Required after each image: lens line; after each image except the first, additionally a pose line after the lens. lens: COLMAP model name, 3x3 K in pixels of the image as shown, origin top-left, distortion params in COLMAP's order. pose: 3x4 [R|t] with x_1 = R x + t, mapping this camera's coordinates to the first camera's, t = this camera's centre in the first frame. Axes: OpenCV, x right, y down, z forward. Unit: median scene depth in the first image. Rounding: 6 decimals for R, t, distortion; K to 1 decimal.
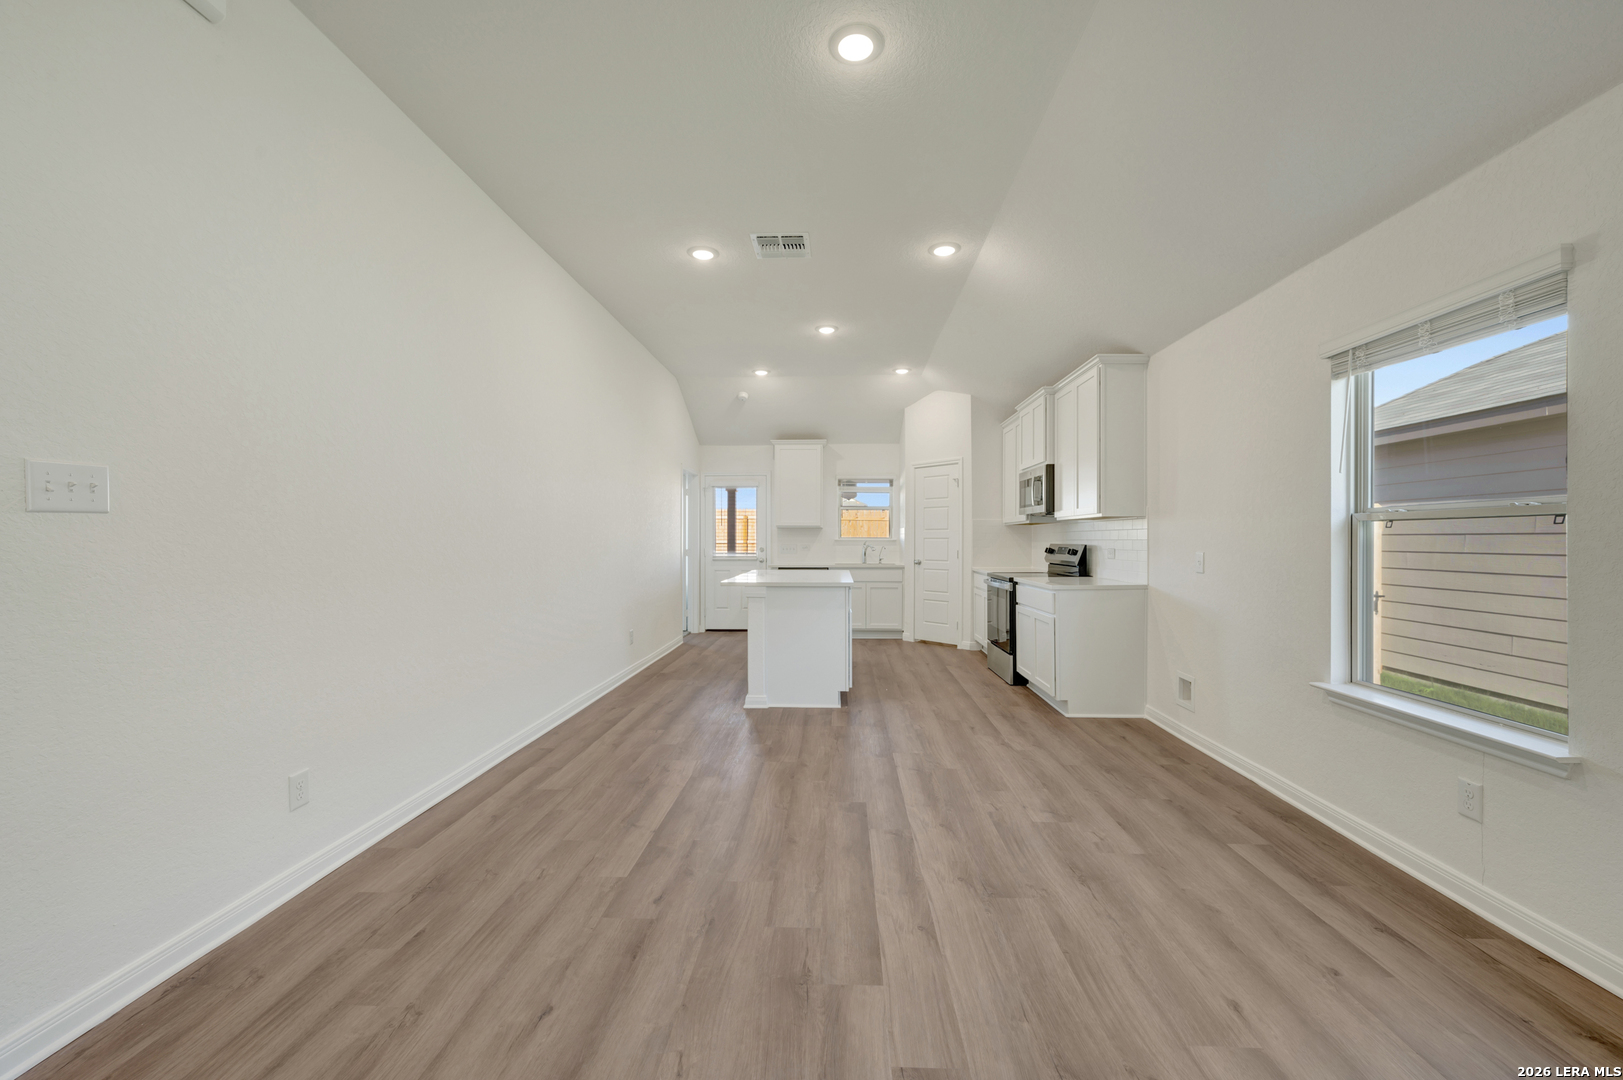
lens RADIAL K [[638.2, 0, 814.1], [0, 638.2, 542.3], [0, 0, 1]] dist [0.000679, -0.000060]
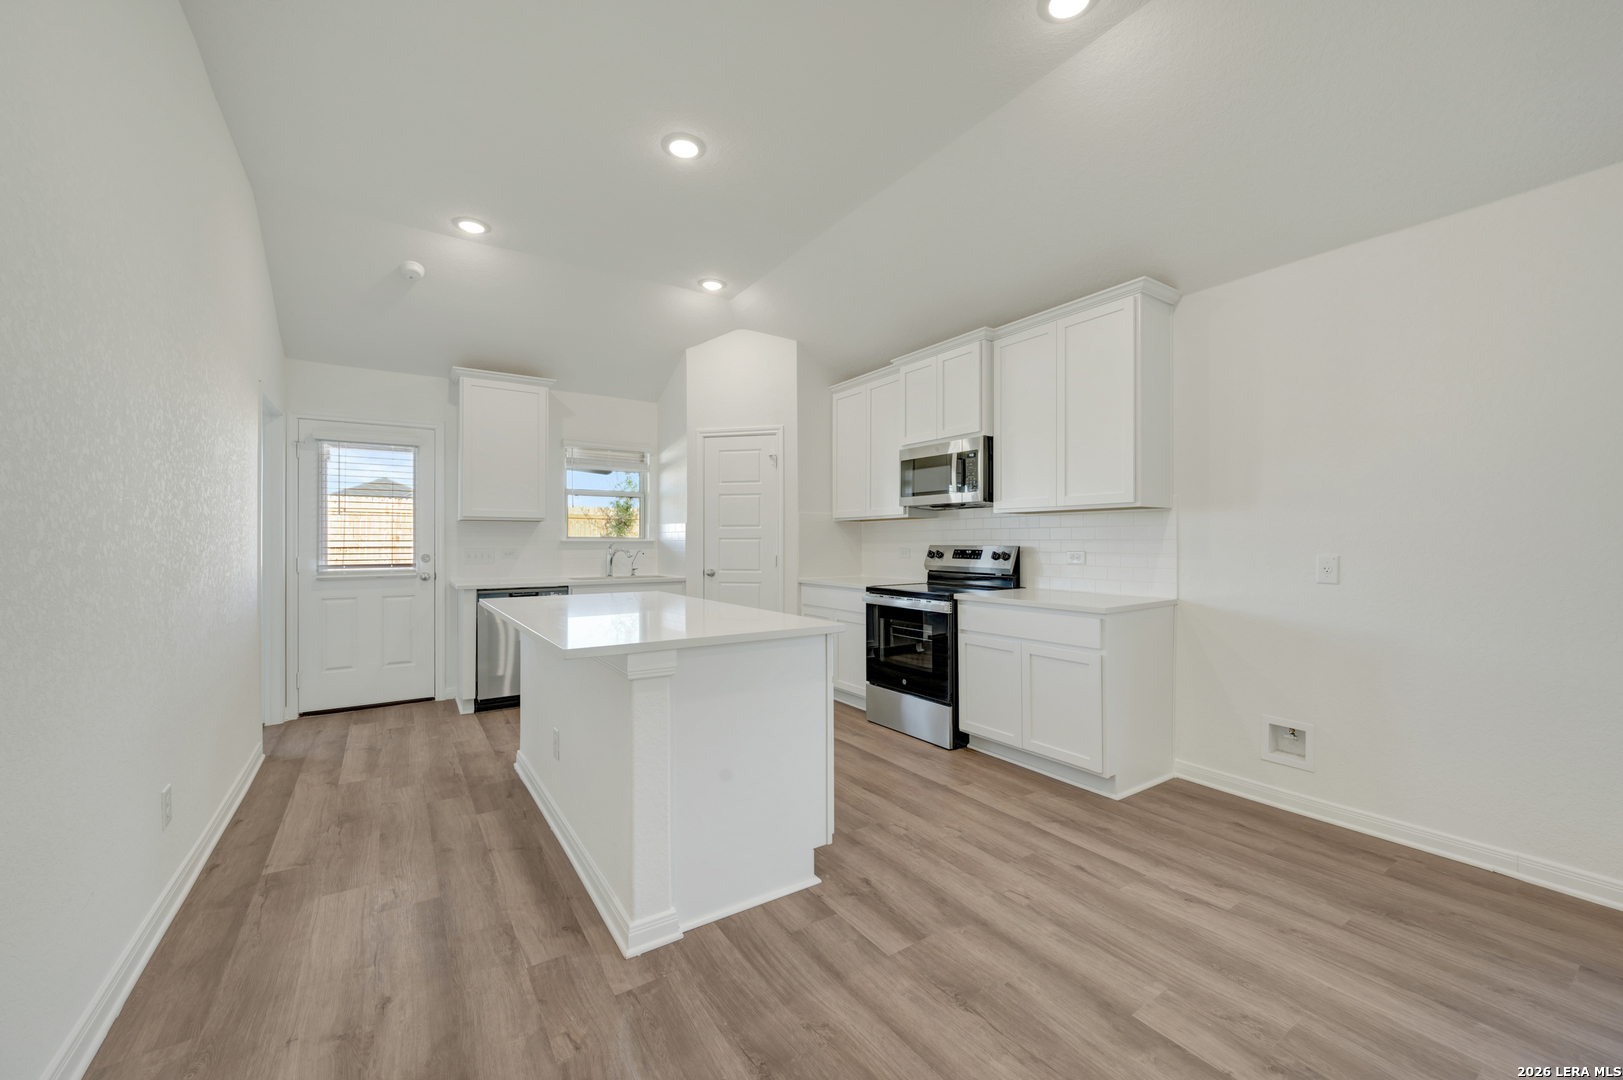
lens RADIAL K [[638.2, 0, 814.1], [0, 638.2, 542.3], [0, 0, 1]] dist [0.000679, -0.000060]
pose [[0.808071, -0.001194, 0.589084, -0.273983], [0.003152, 0.999992, -0.002296, -0.000205], [-0.589076, 0.003712, 0.808069, 0.661625]]
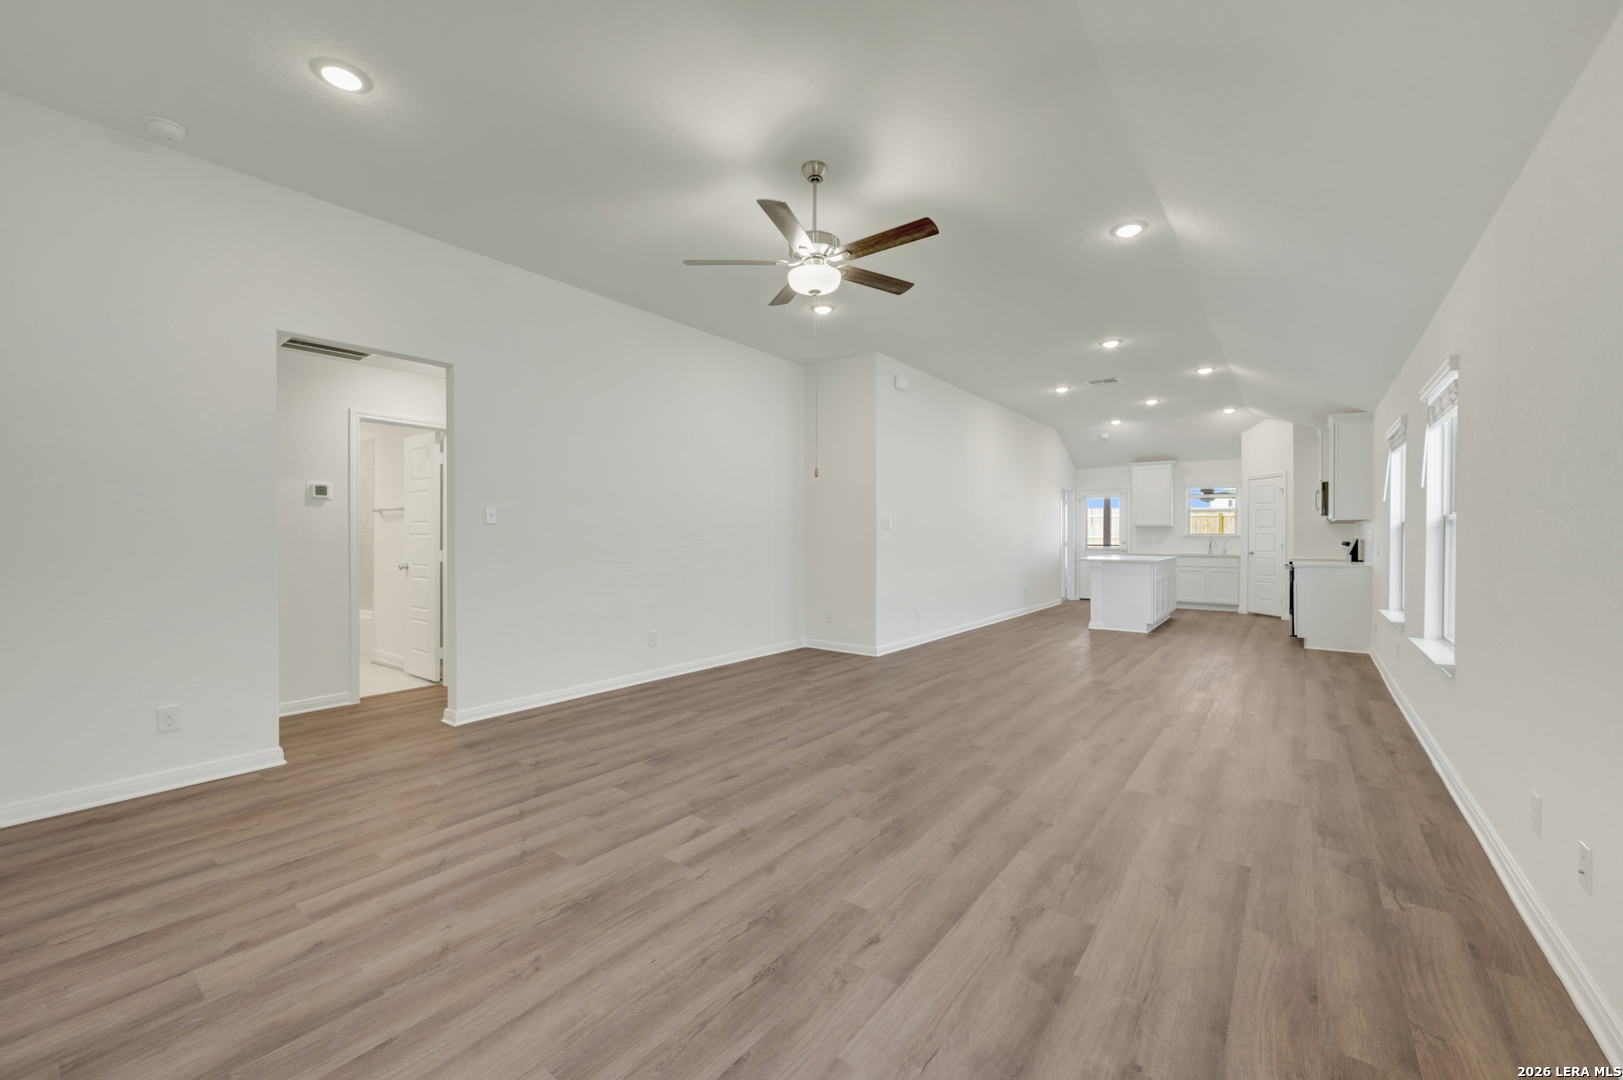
lens RADIAL K [[635.3, 0, 815.6], [0, 635.3, 542.4], [0, 0, 1]] dist [0.000785, -0.000085]
pose [[0.820755, 0.005119, -0.571257, 0.310647], [-0.001148, 0.999973, 0.007311, 0.004003], [0.571279, -0.005345, 0.820739, -0.999897]]
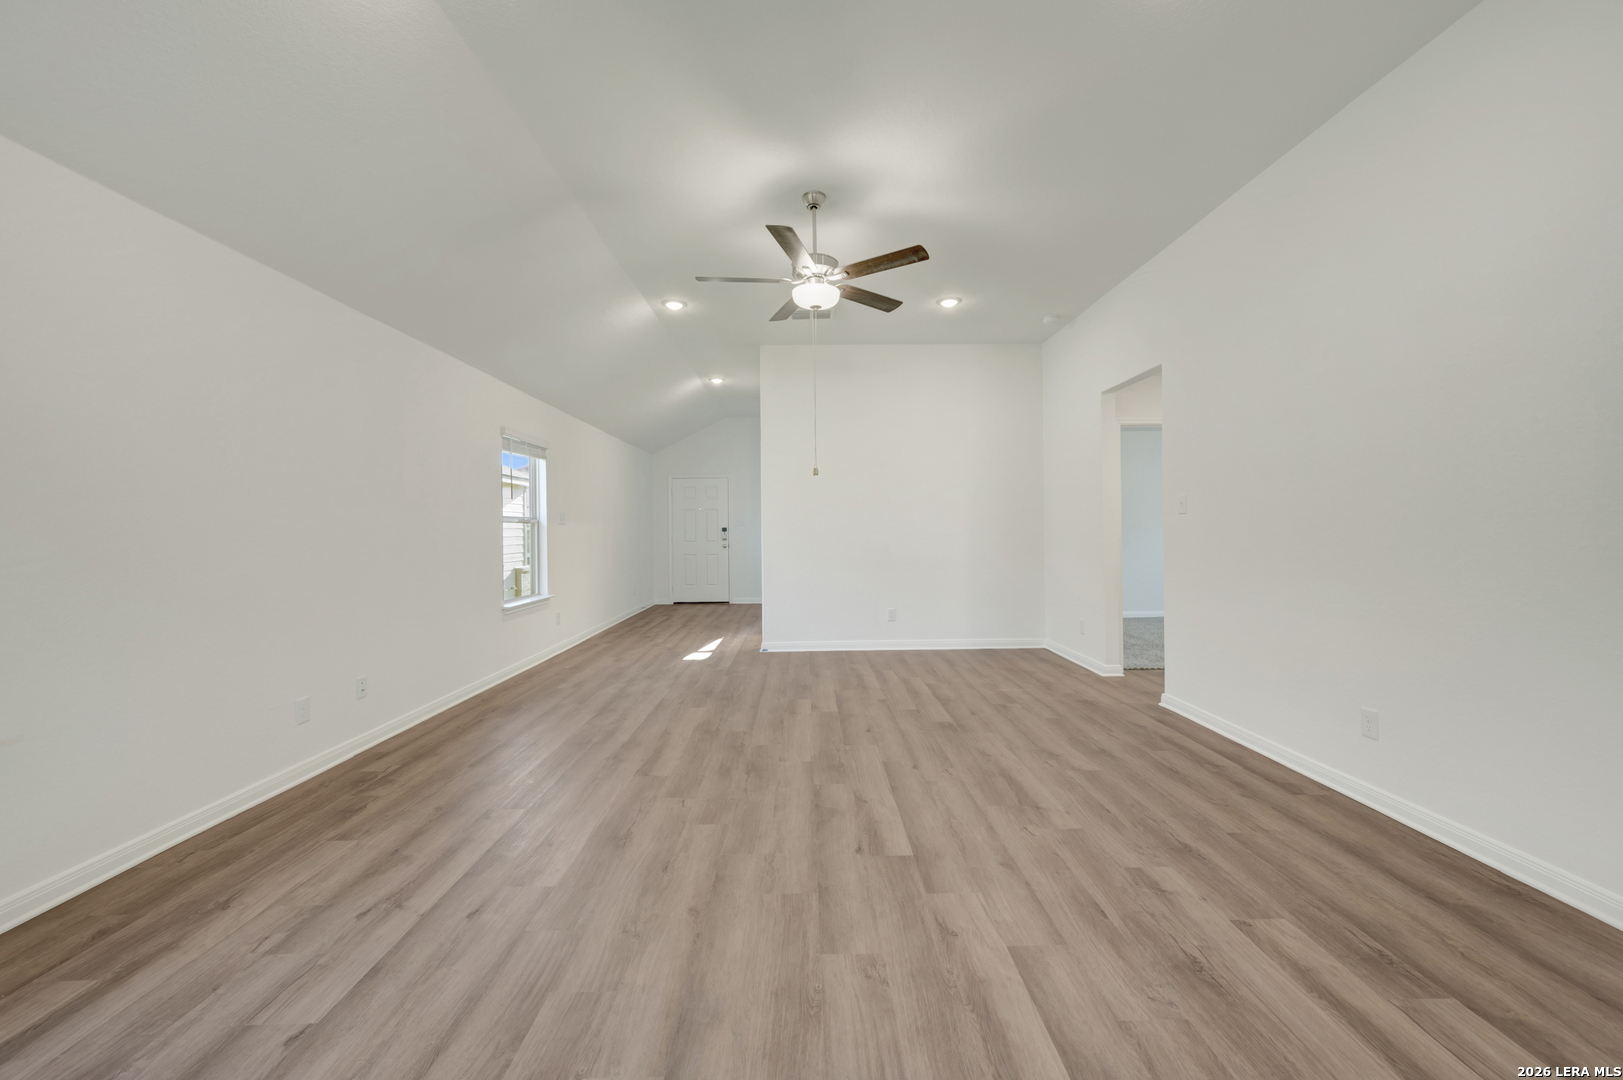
lens RADIAL K [[642.0, 0, 814.1], [0, 642.0, 530.2], [0, 0, 1]] dist [0.000027, -0.000187]
pose [[-0.998265, 0.009483, -0.058105, -0.070881], [0.009336, 0.999953, 0.002793, 0.000566], [0.058129, 0.002245, -0.998307, 0.462030]]
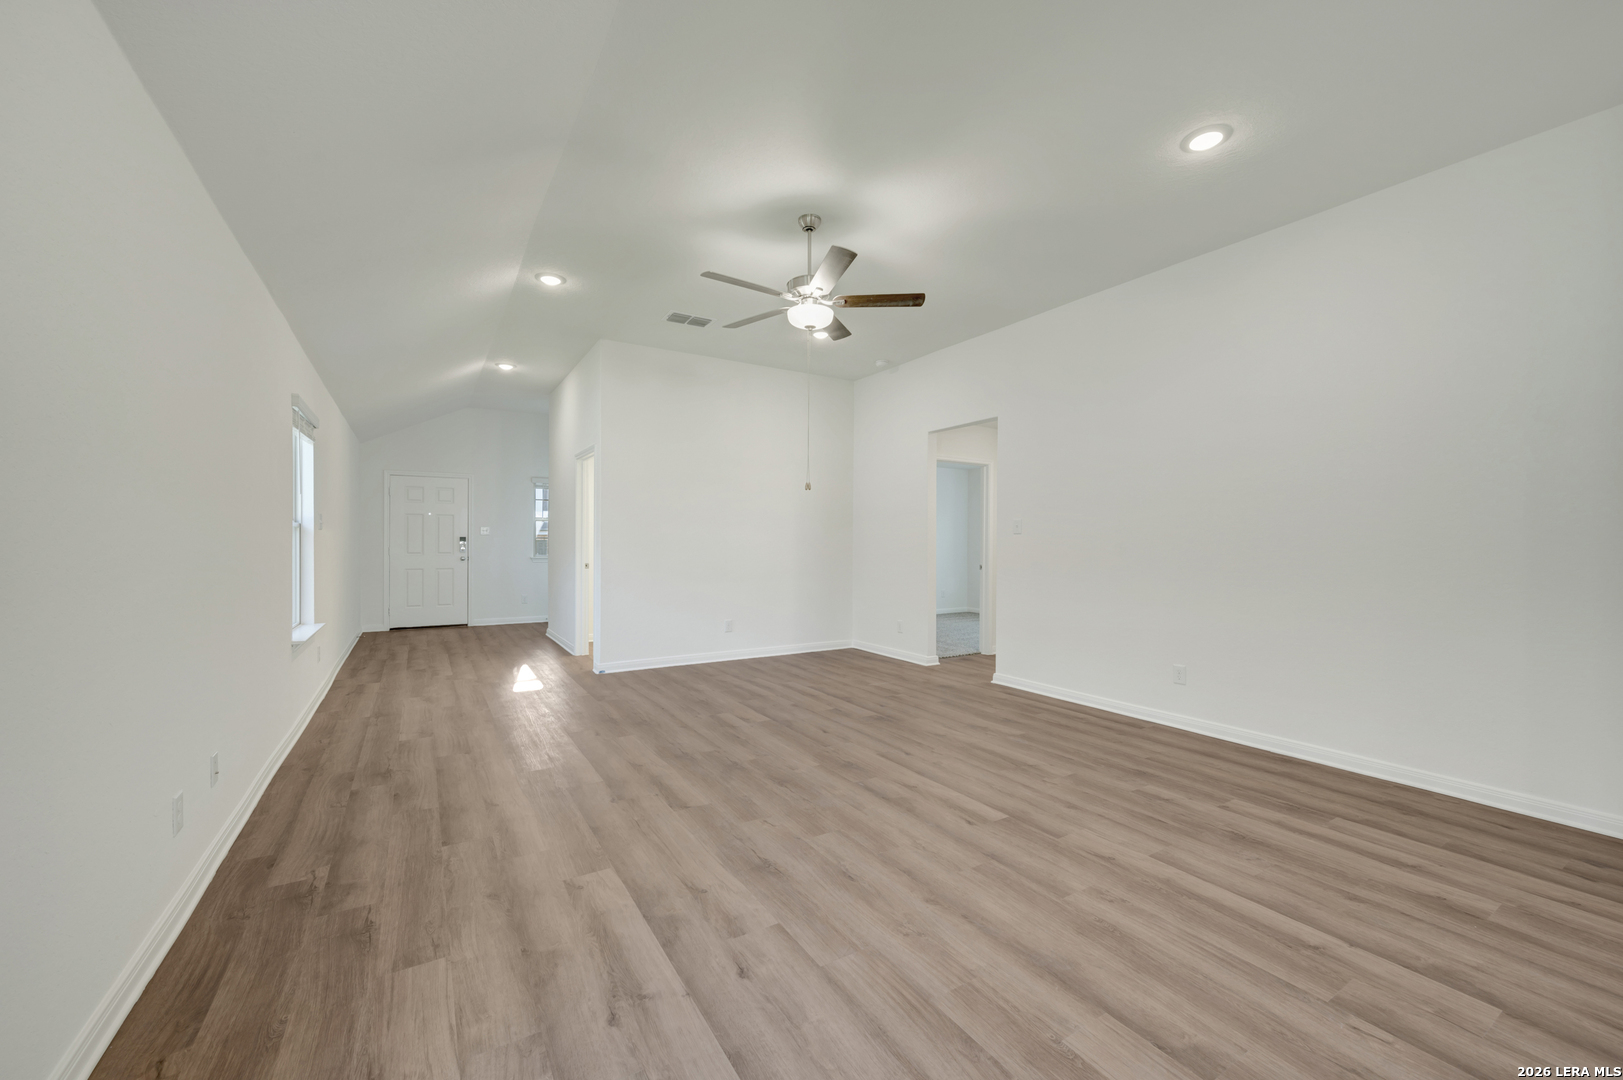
lens RADIAL K [[638.2, 0, 814.1], [0, 638.2, 542.3], [0, 0, 1]] dist [0.000679, -0.000060]
pose [[-0.826773, -0.004242, -0.562519, 0.356318], [-0.006830, 0.999974, 0.002499, 0.000410], [0.562494, 0.005908, -0.826780, 0.343157]]
